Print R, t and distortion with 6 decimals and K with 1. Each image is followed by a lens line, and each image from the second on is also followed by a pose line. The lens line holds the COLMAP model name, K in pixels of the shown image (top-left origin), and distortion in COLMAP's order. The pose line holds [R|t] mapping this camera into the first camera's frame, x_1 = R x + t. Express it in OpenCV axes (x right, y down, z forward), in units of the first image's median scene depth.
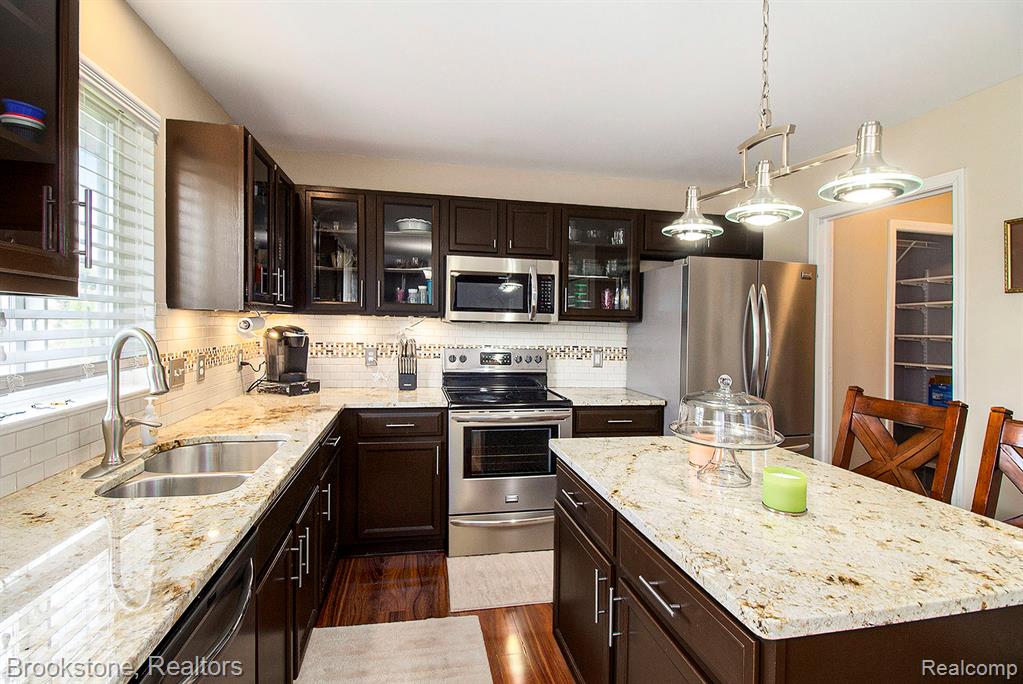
lens RADIAL K [[489.7, 0, 513.0], [0, 489.7, 331.8], [0, 0, 1]] dist [-0.017945, -0.000040]
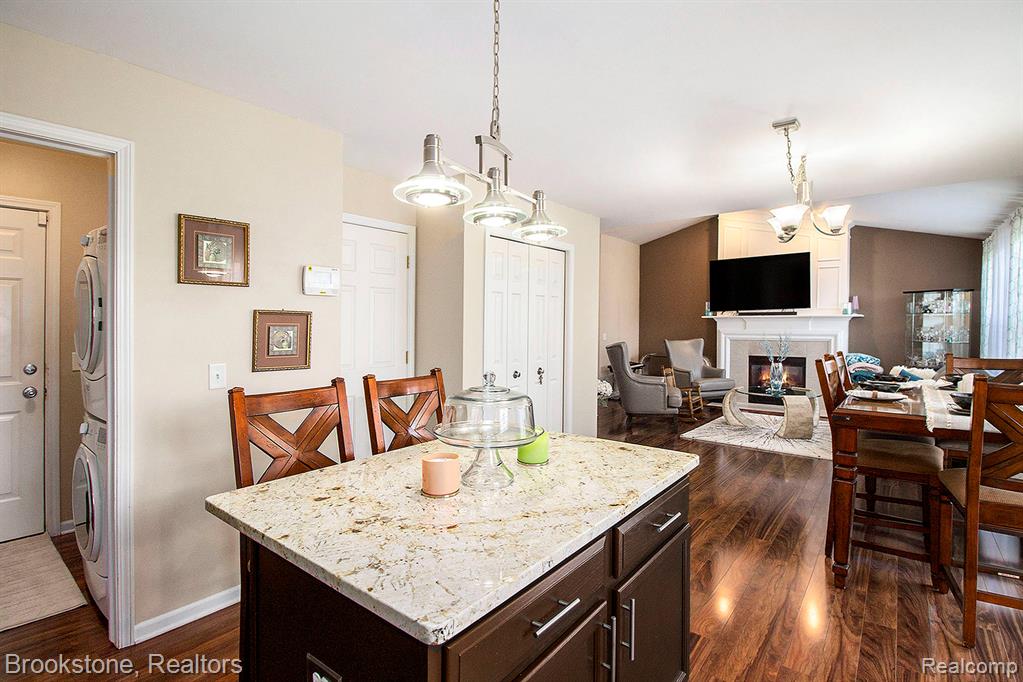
lens RADIAL K [[489.7, 0, 497.4], [0, 489.7, 325.2], [0, 0, 1]] dist [-0.017945, -0.000040]
pose [[-0.624558, -0.025438, 0.780564, -0.287246], [-0.002293, 0.999525, 0.030739, -0.024569], [-0.780975, 0.017408, -0.624319, 1.433150]]
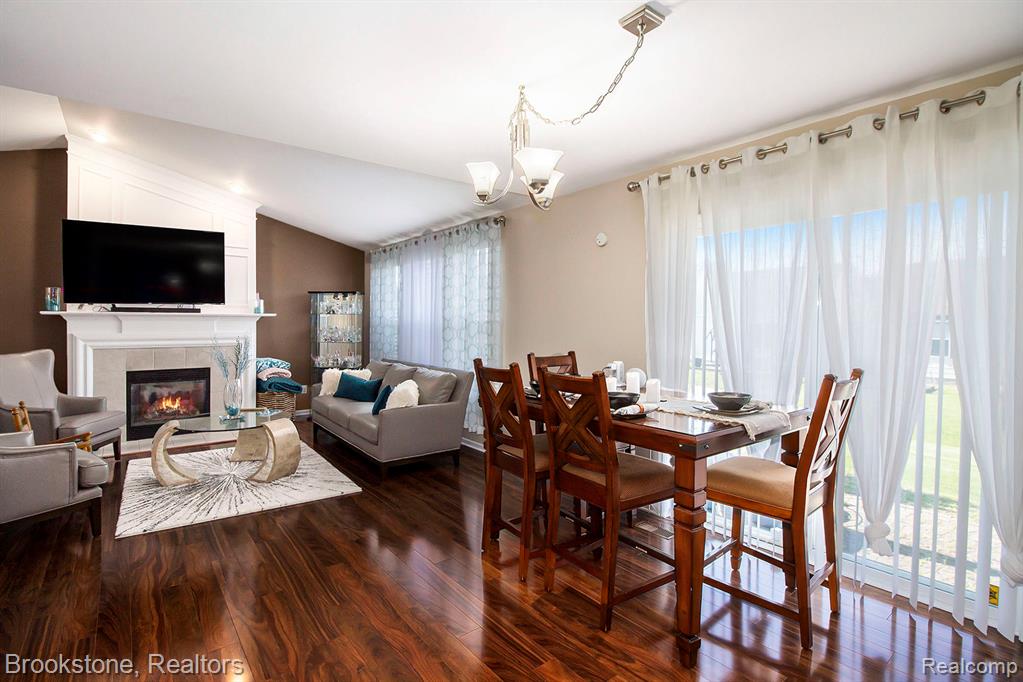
lens RADIAL K [[489.7, 0, 513.7], [0, 489.7, 337.3], [0, 0, 1]] dist [-0.017945, -0.000040]
pose [[-0.892070, -0.015312, -0.451638, 1.150813], [-0.031190, 0.999129, 0.027733, 0.025966], [0.450820, 0.038826, -0.891770, 0.472097]]
